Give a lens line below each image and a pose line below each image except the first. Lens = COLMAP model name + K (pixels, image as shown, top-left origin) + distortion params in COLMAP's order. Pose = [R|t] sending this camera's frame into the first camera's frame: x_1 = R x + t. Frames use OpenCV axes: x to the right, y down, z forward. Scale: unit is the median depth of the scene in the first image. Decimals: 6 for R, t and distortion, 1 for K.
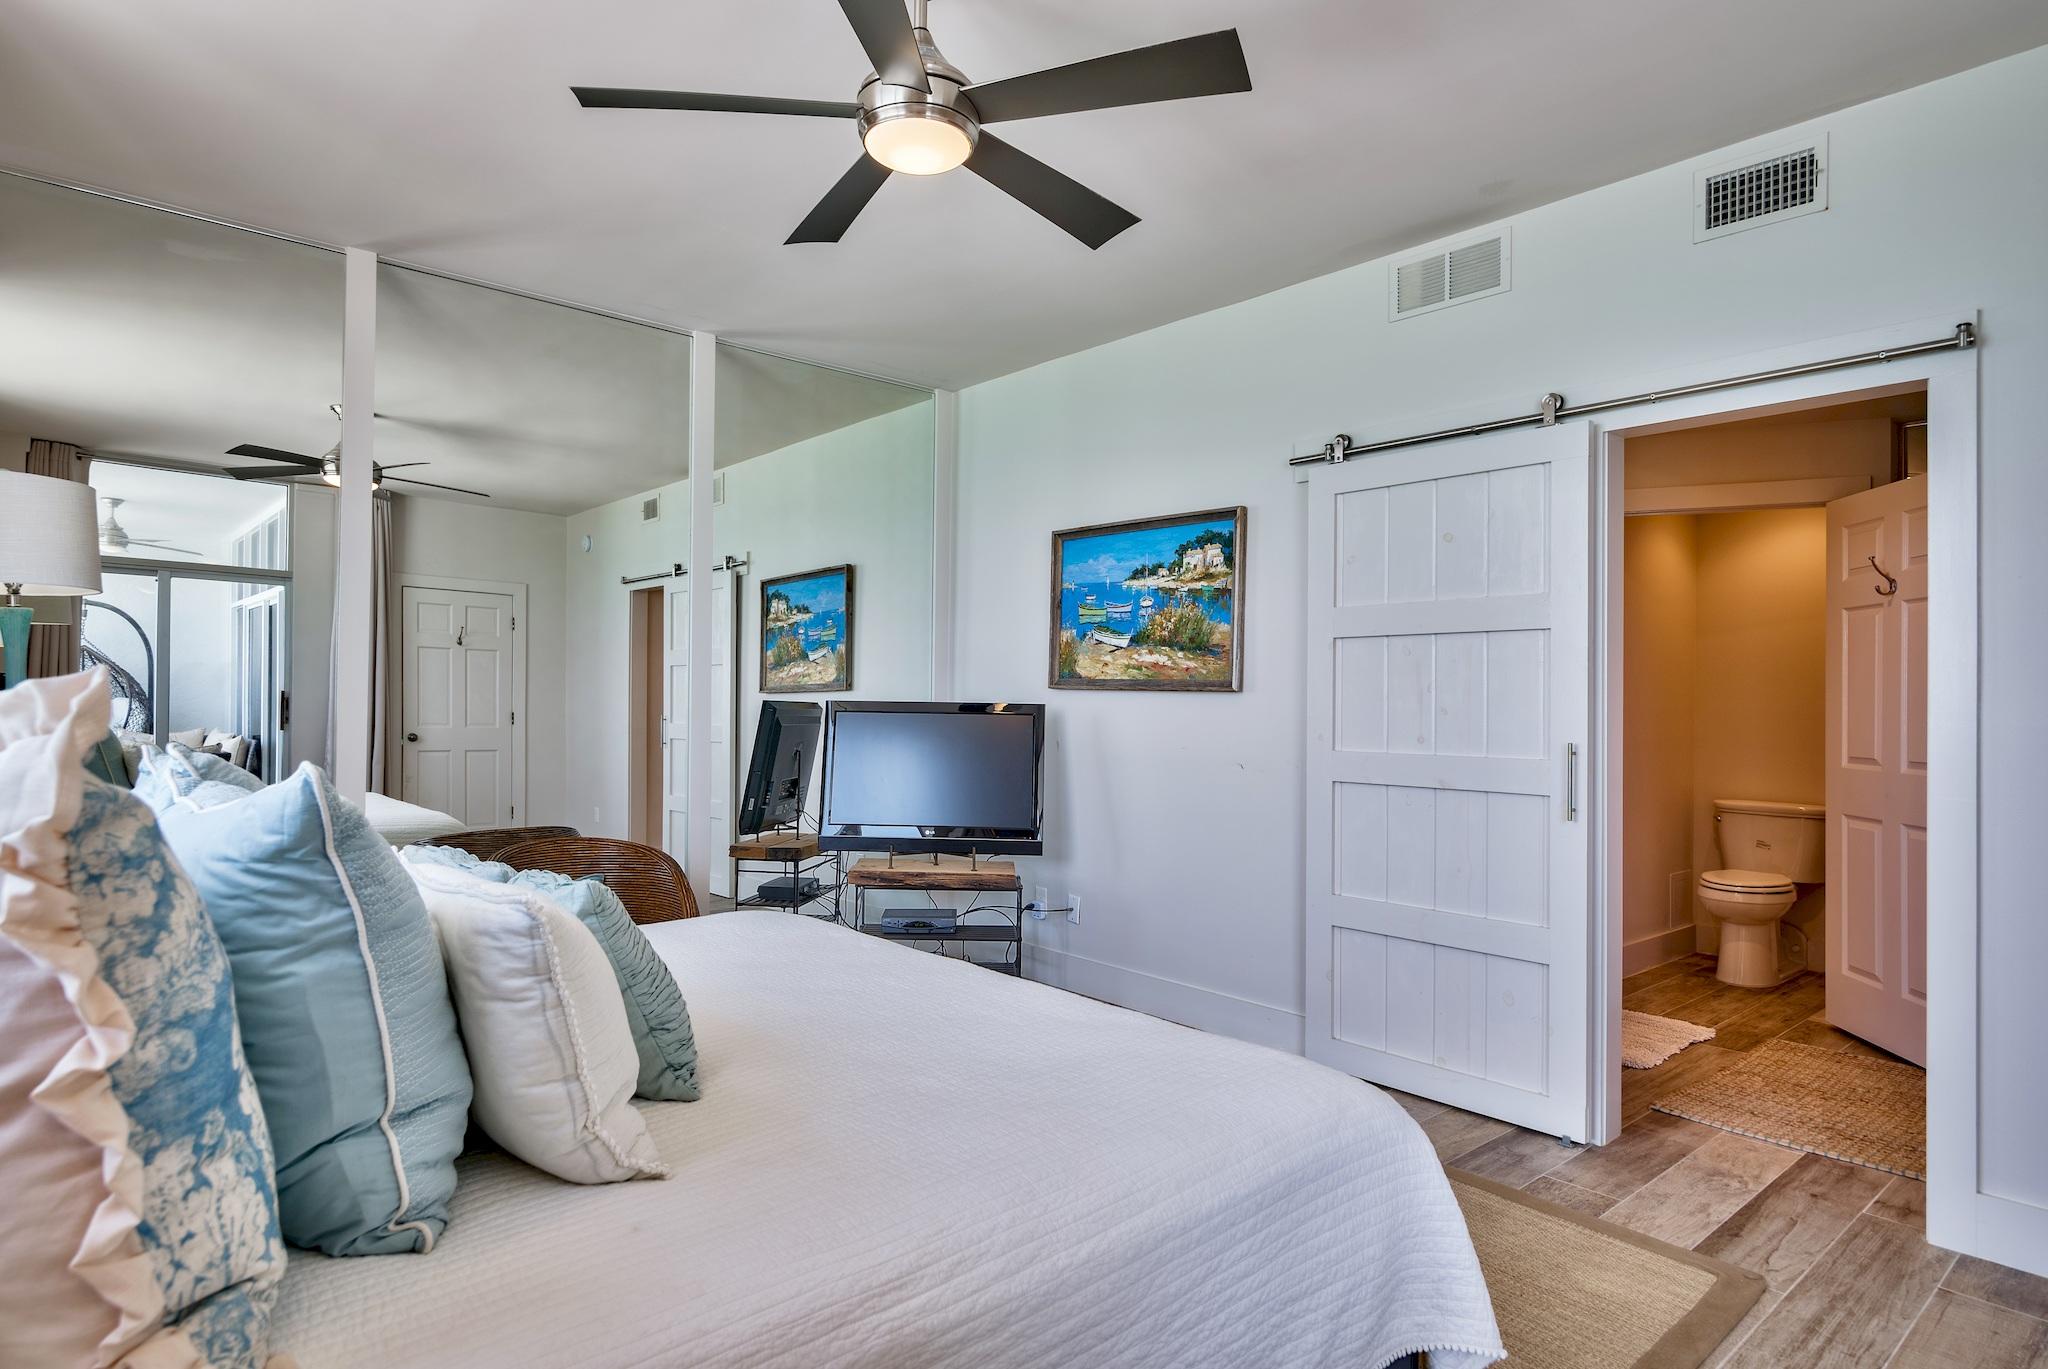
lens RADIAL K [[1139.8, 0, 1023.4], [0, 1139.8, 686.6], [0, 0, 1]] dist [0.000409, 0.000022]
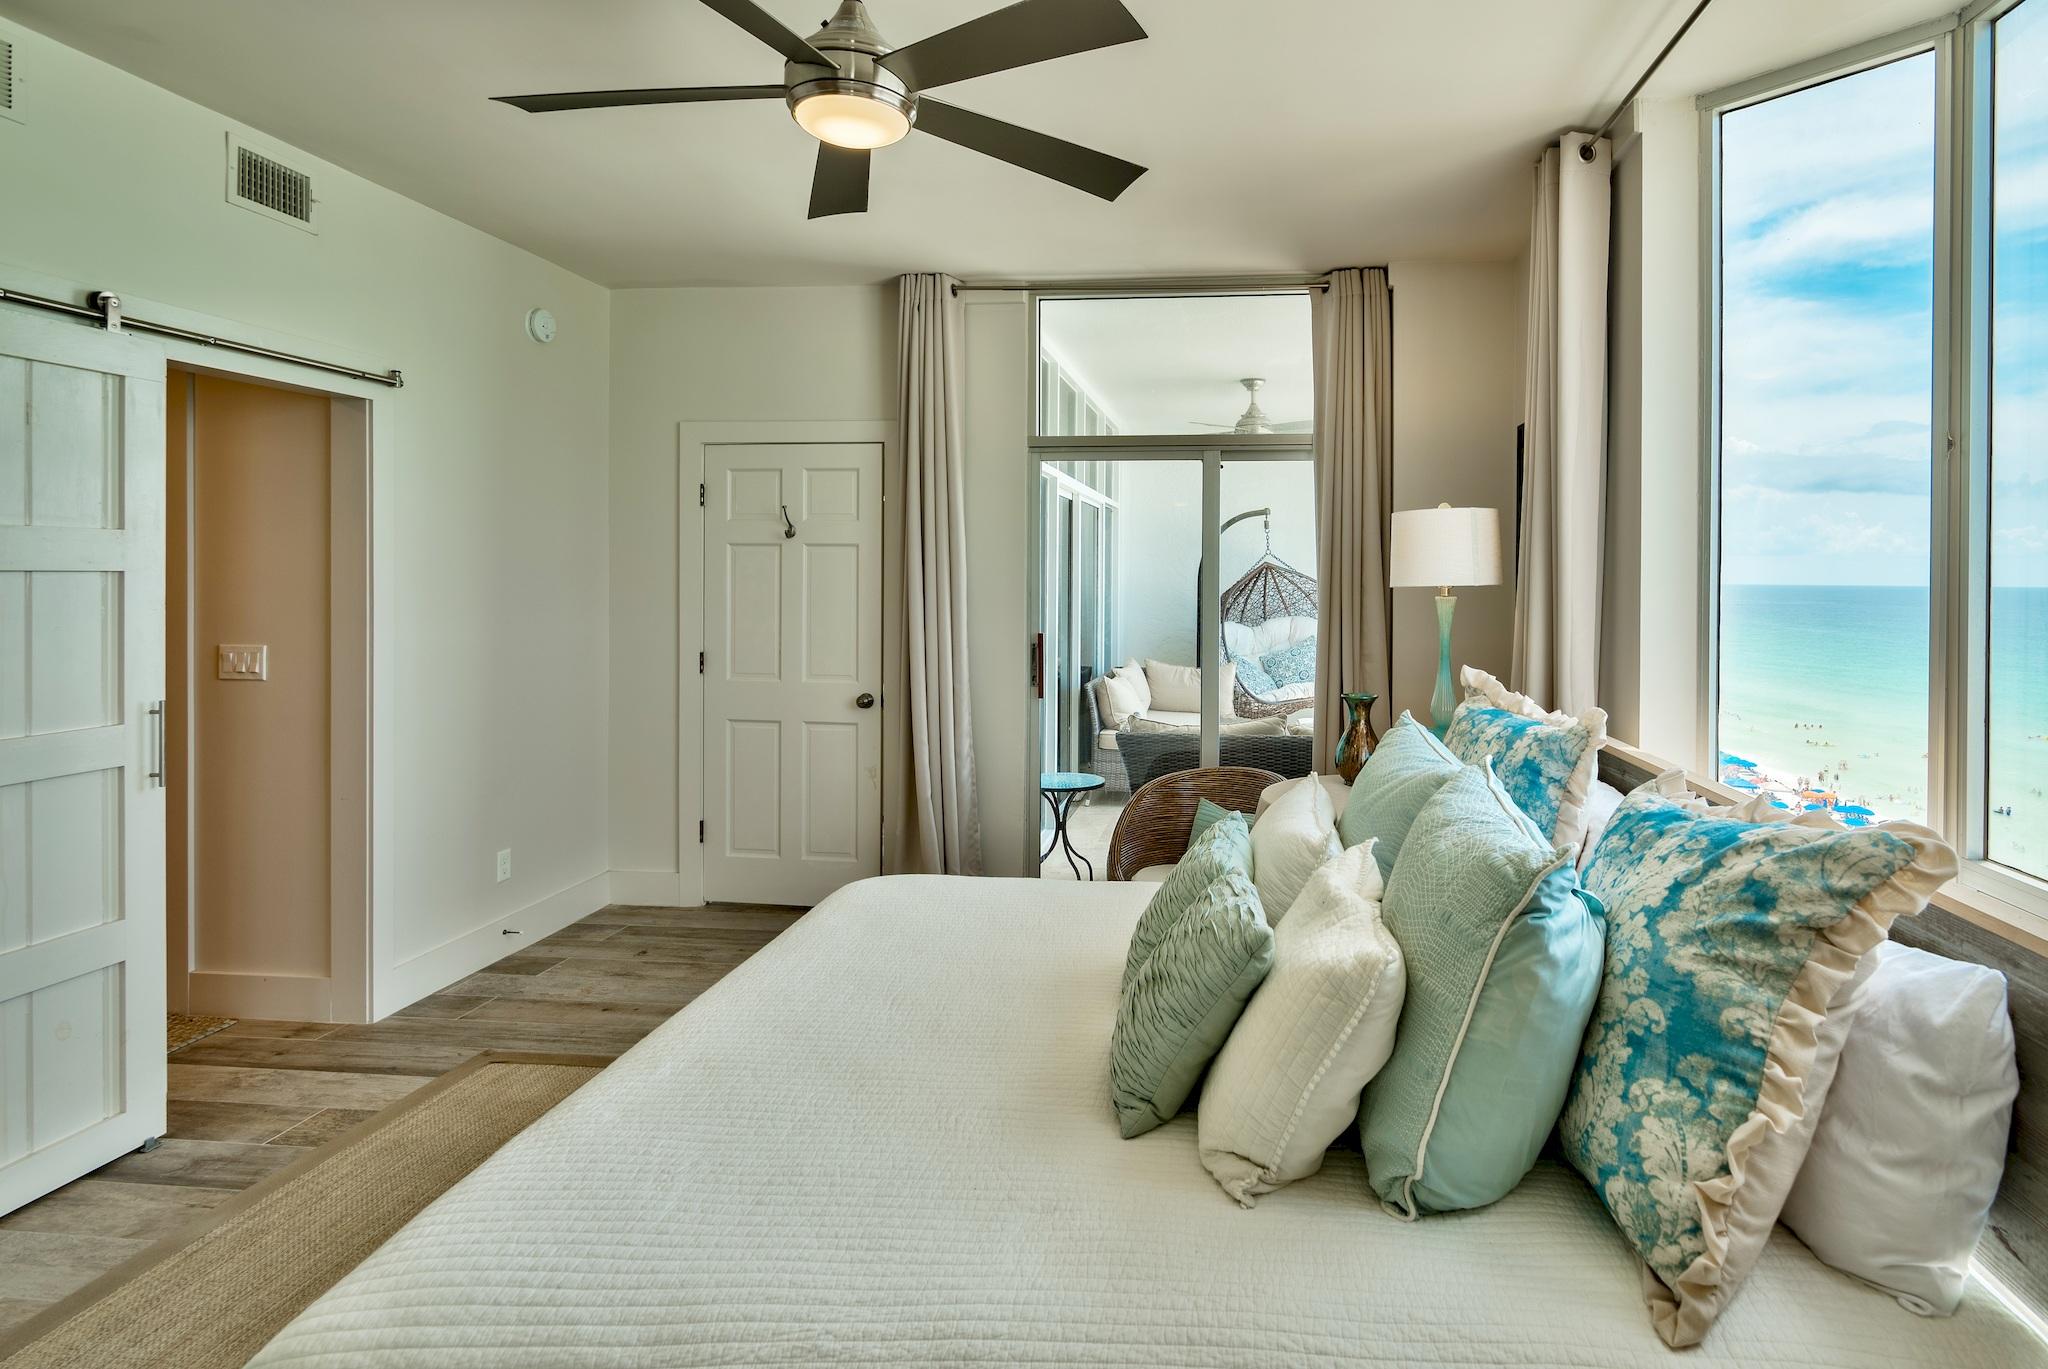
lens RADIAL K [[1113.3, 0, 1001.2], [0, 1113.3, 653.0], [0, 0, 1]] dist [-0.001338, 0.000340]
pose [[-0.587394, -0.060325, 0.807049, -0.663740], [-0.008310, 0.997615, 0.068521, -0.058495], [-0.809258, 0.033543, -0.586495, 1.055512]]
